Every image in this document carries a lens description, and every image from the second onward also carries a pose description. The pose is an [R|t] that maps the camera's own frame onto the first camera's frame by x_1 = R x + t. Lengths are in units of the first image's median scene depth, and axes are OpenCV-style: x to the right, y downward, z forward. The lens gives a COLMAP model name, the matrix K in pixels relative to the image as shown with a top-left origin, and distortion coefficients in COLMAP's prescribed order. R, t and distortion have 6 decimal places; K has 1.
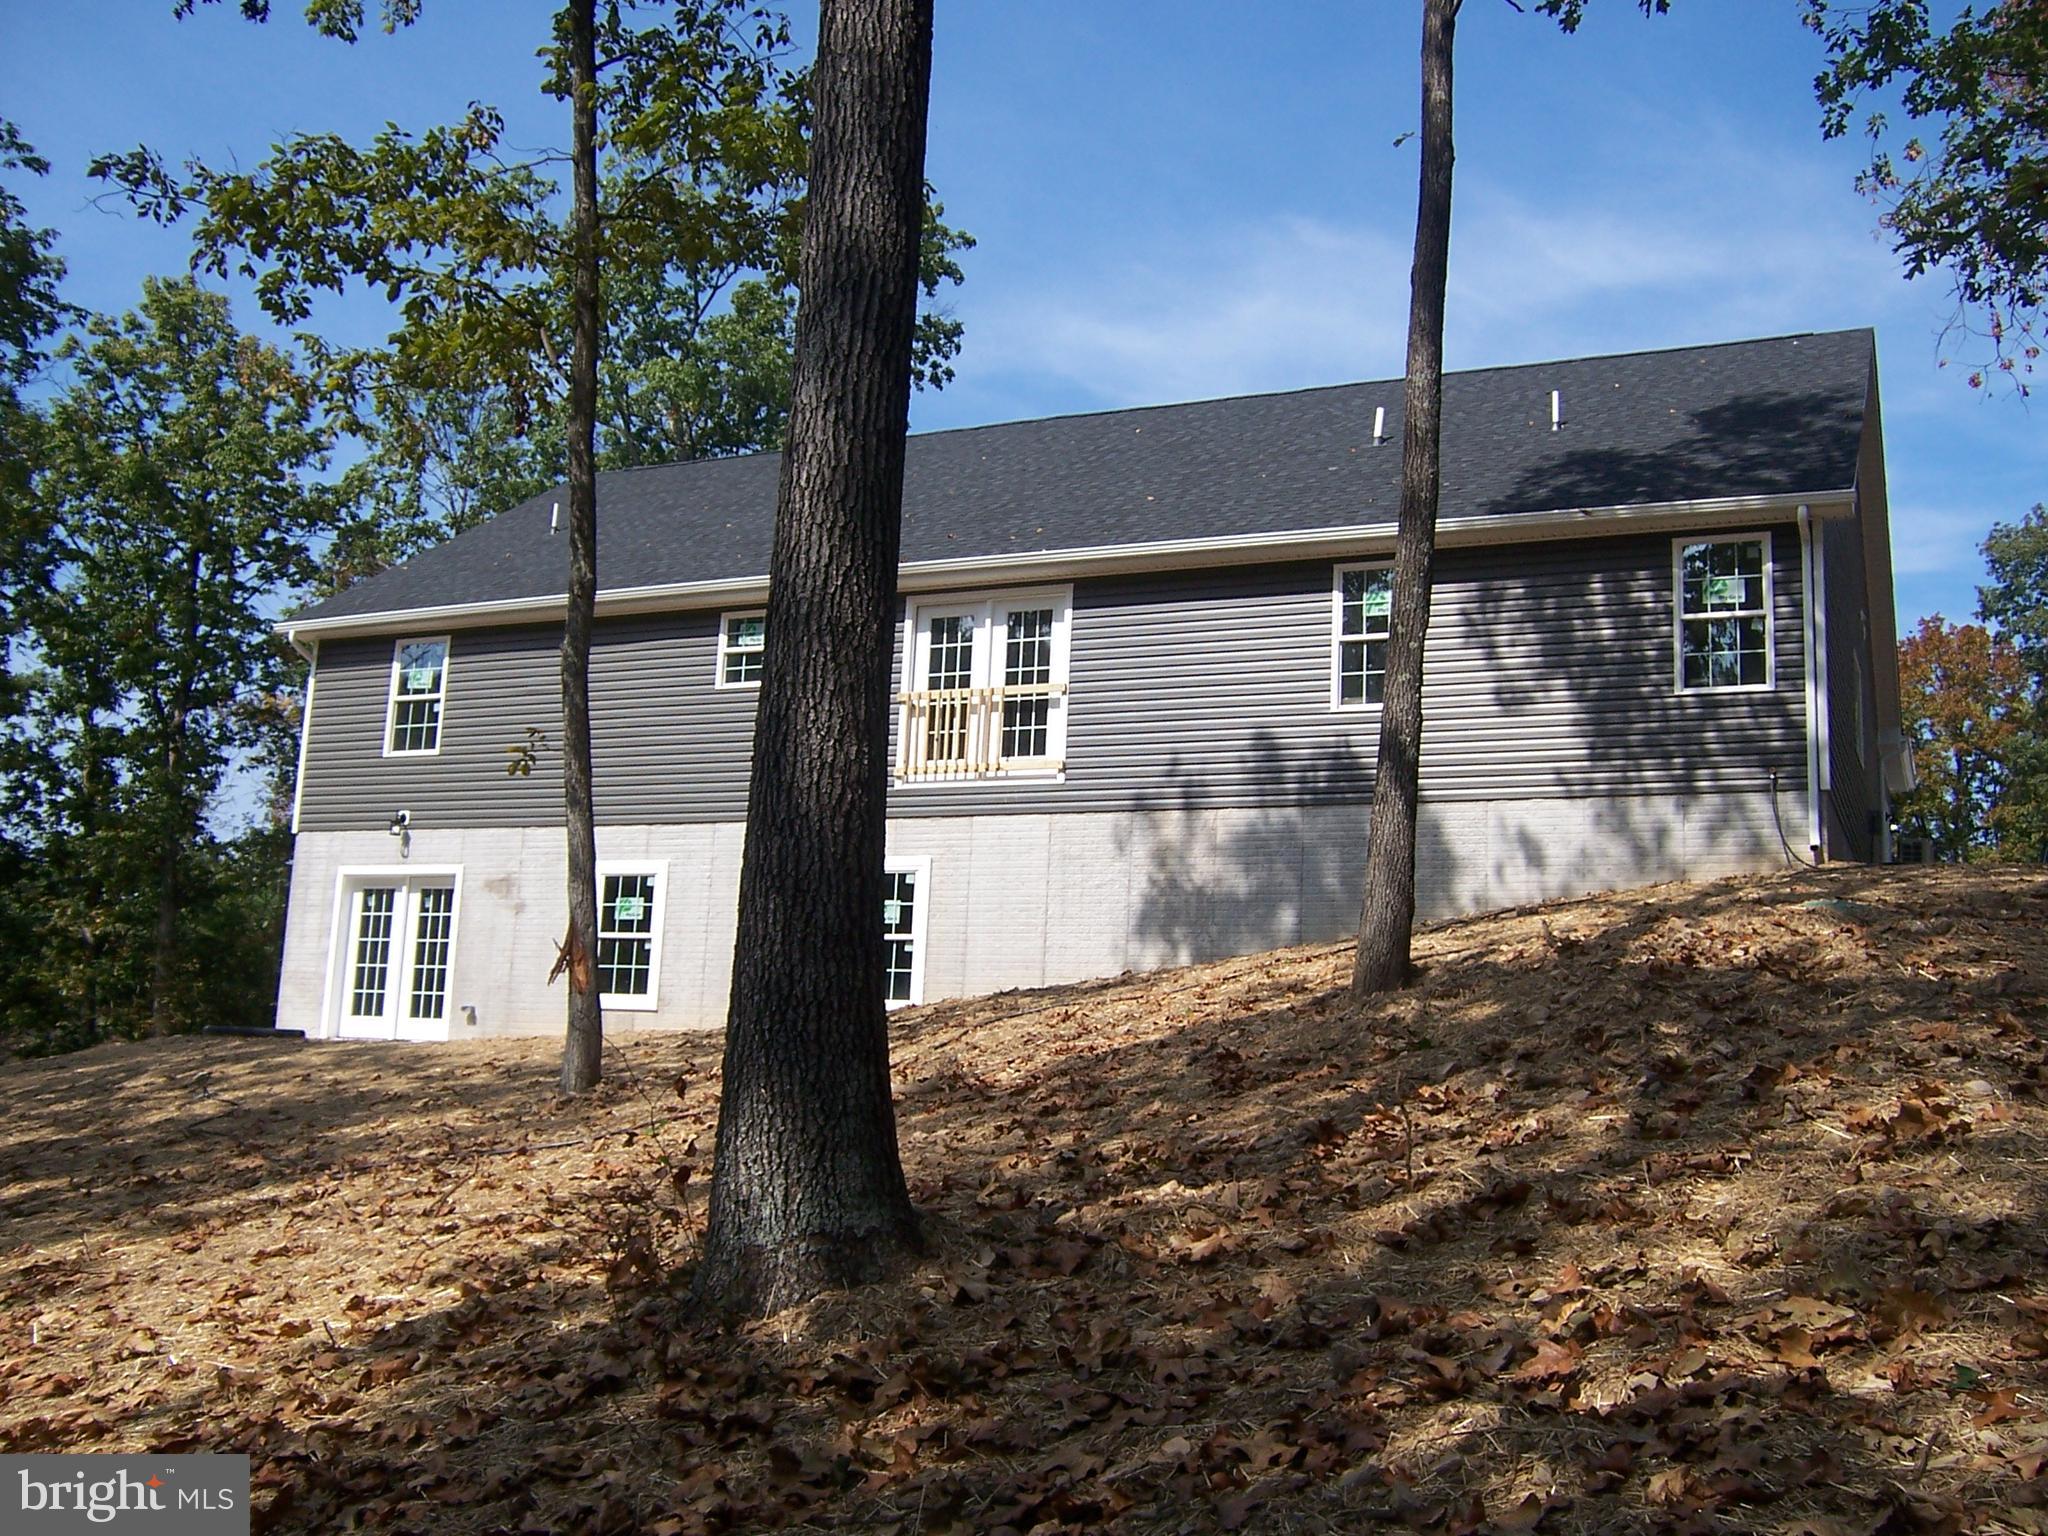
lens RADIAL K [[2022.9, 0, 1053.9], [0, 2022.9, 758.7], [0, 0, 1]] dist [-0.141331, 0.230078]
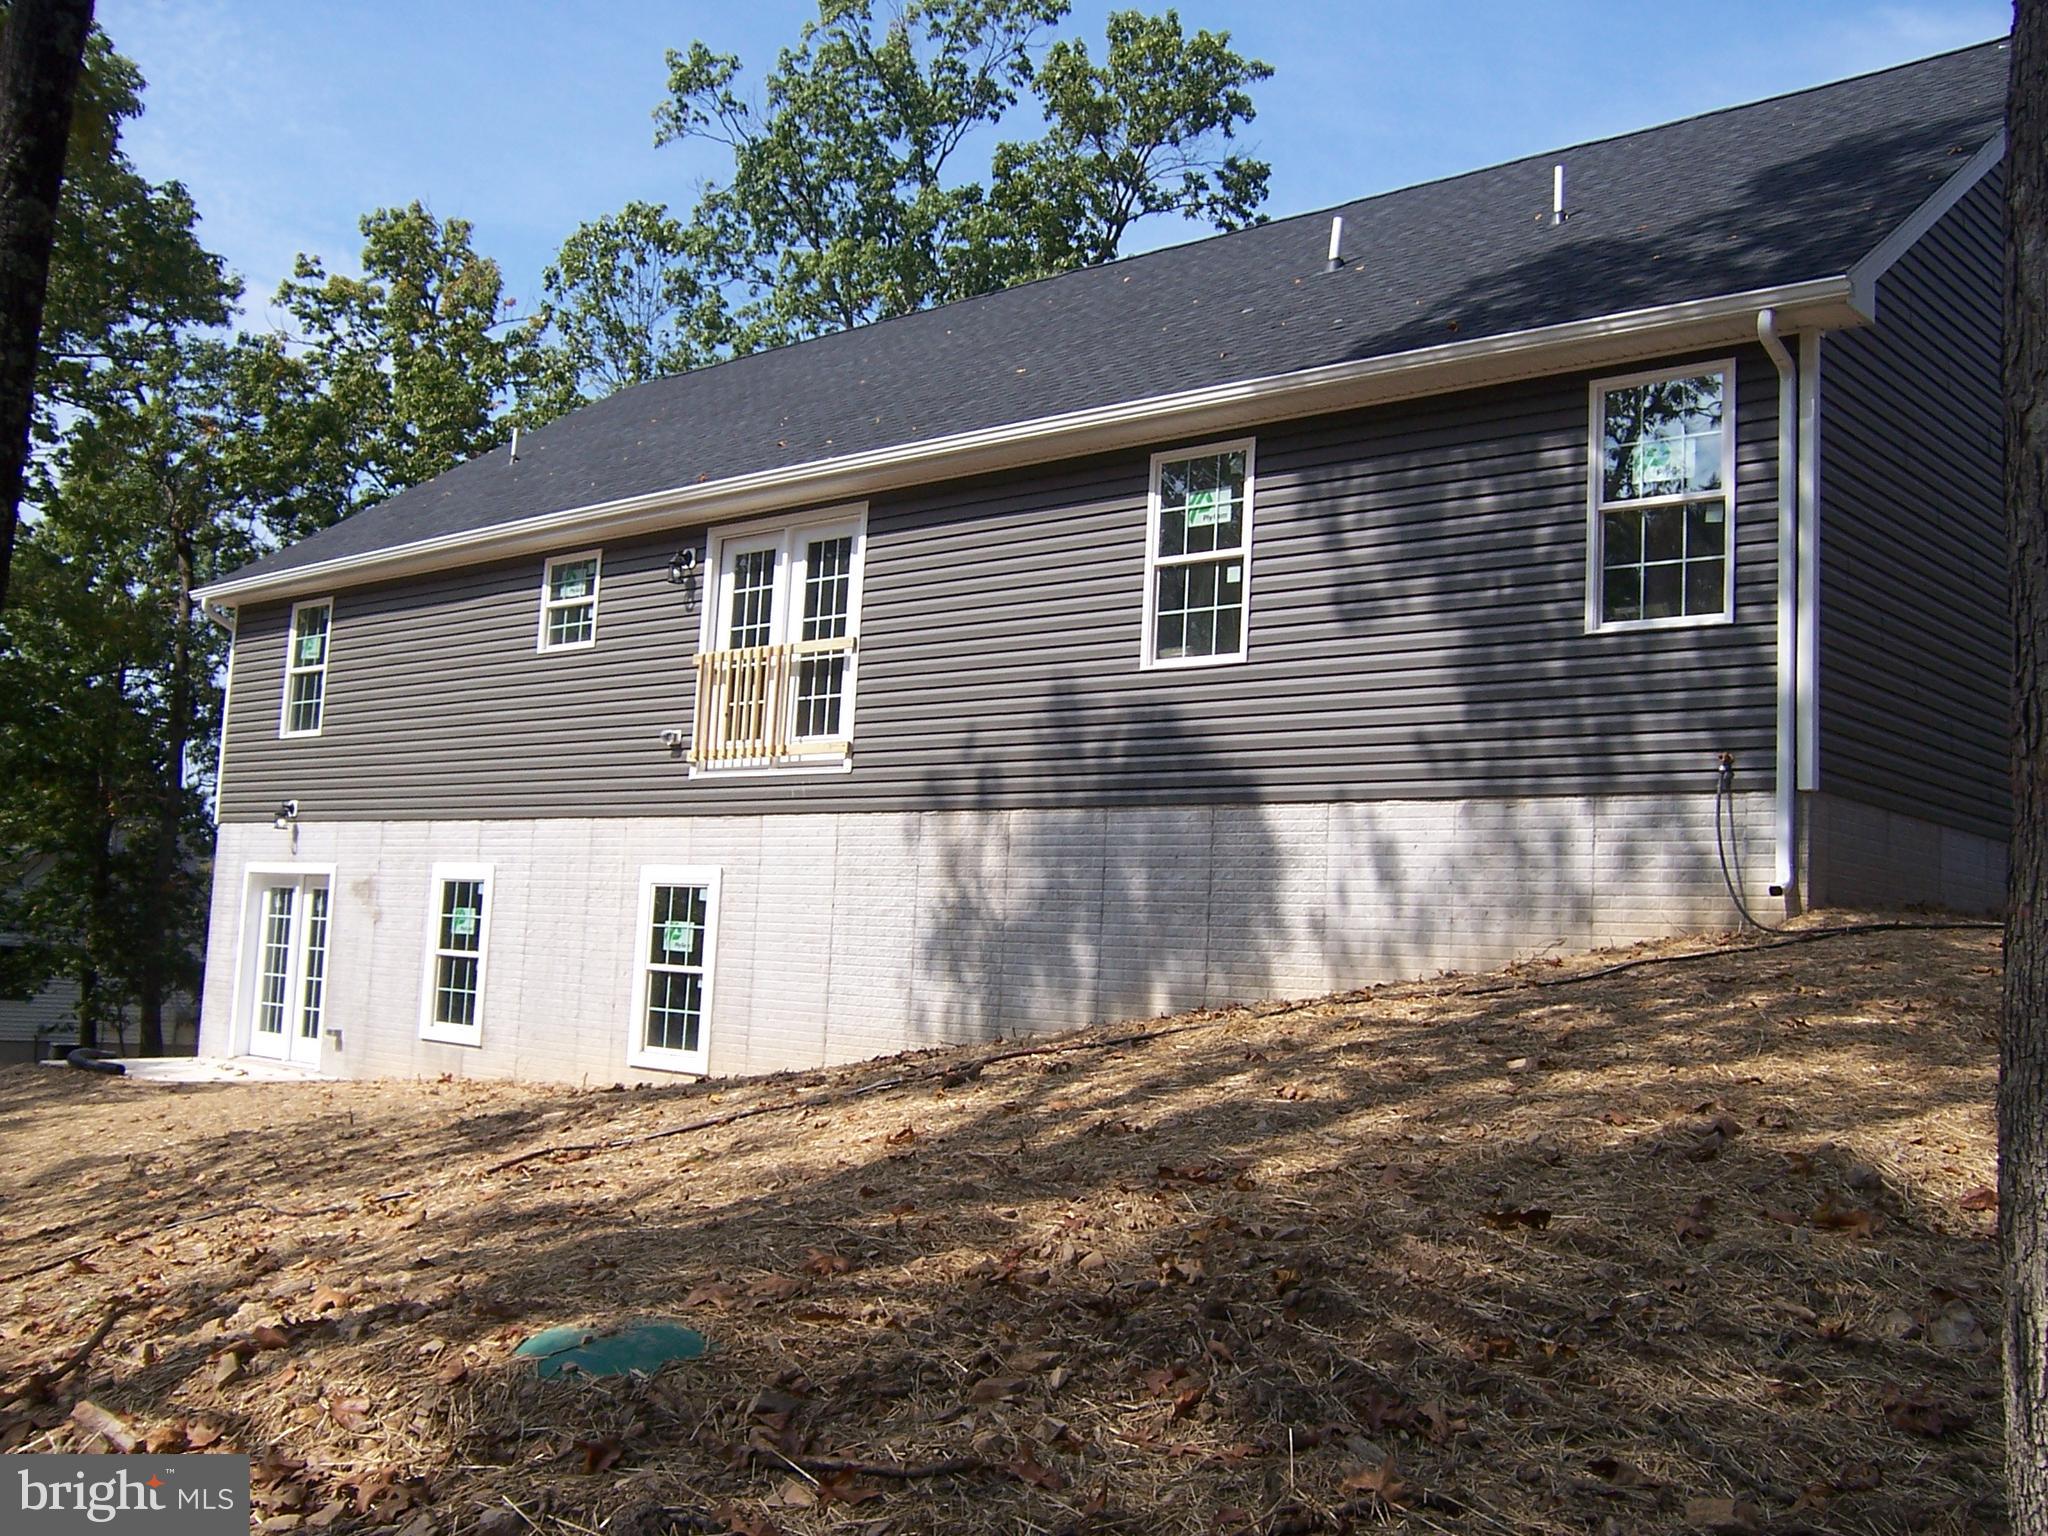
lens RADIAL K [[2022.9, 0, 1053.9], [0, 2022.9, 758.7], [0, 0, 1]] dist [-0.141331, 0.230078]
pose [[0.953919, -0.025070, -0.299016, 0.290470], [0.043915, 0.997438, 0.056471, -0.030634], [0.296834, -0.067000, 0.952576, 0.304757]]
